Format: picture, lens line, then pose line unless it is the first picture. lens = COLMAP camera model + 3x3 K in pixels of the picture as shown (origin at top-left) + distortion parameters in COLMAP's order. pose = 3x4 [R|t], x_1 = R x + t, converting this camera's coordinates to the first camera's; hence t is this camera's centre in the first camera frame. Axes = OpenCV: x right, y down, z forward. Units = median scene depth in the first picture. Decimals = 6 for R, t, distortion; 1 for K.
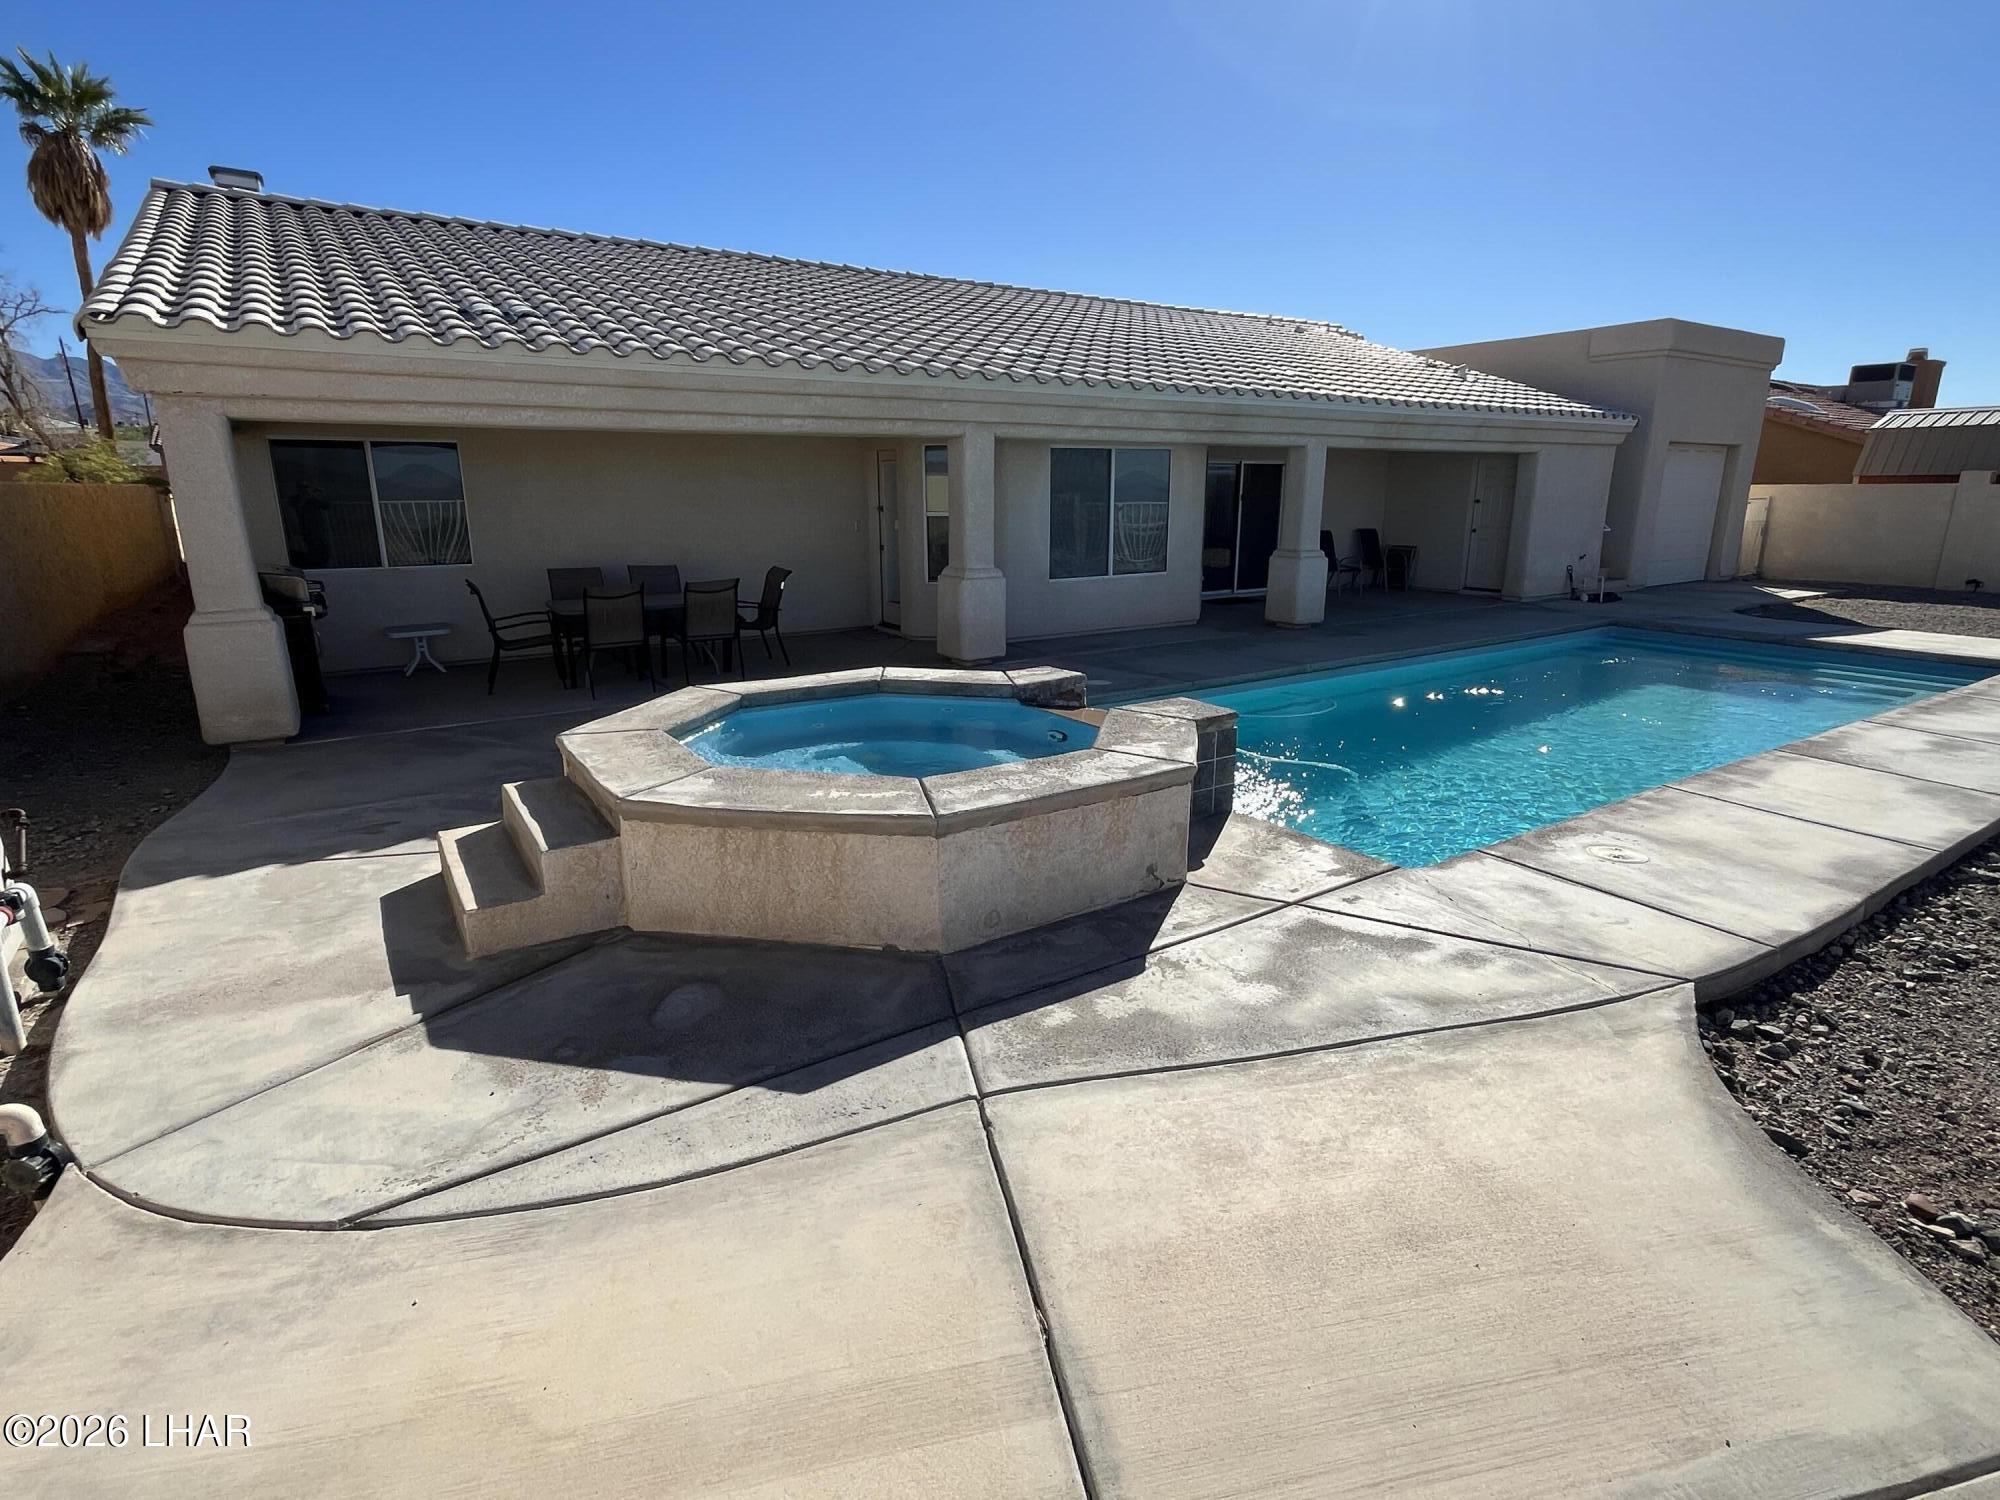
lens RADIAL K [[1006.3, 0, 1003.8], [0, 1006.3, 748.7], [0, 0, 1]] dist [-0.002033, -0.000861]
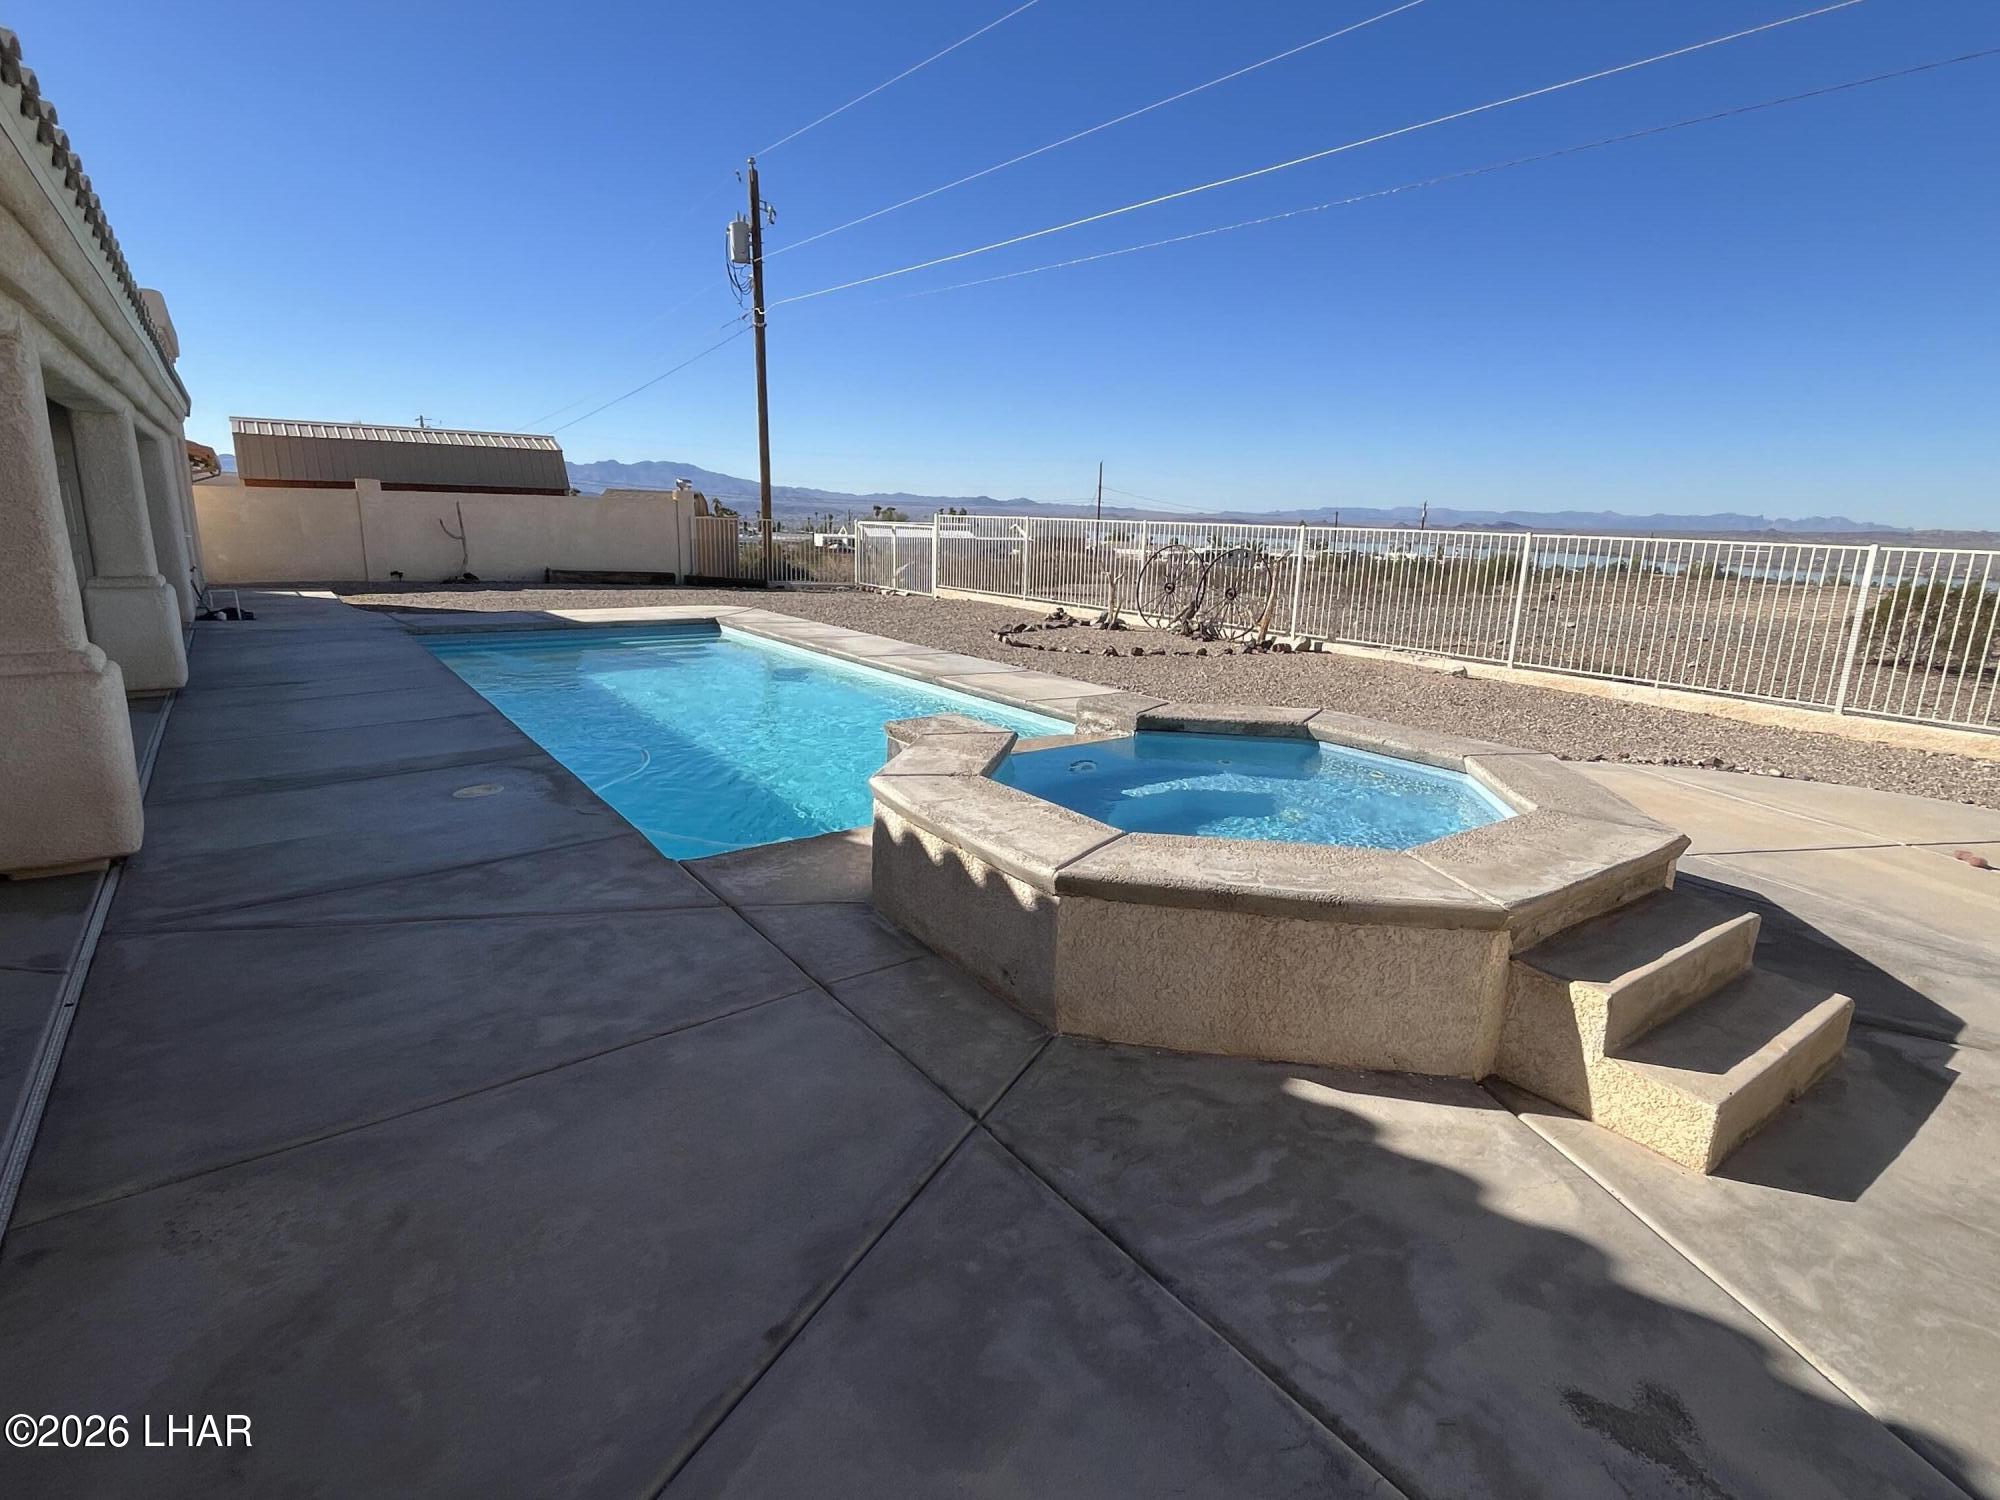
lens RADIAL K [[1006.3, 0, 999.5], [0, 1006.3, 754.5], [0, 0, 1]] dist [-0.002033, -0.000861]
pose [[-0.048494, -0.226757, 0.972743, -0.898302], [0.221828, 0.947122, 0.231843, -0.270193], [-0.973879, 0.227025, 0.004372, 1.161557]]
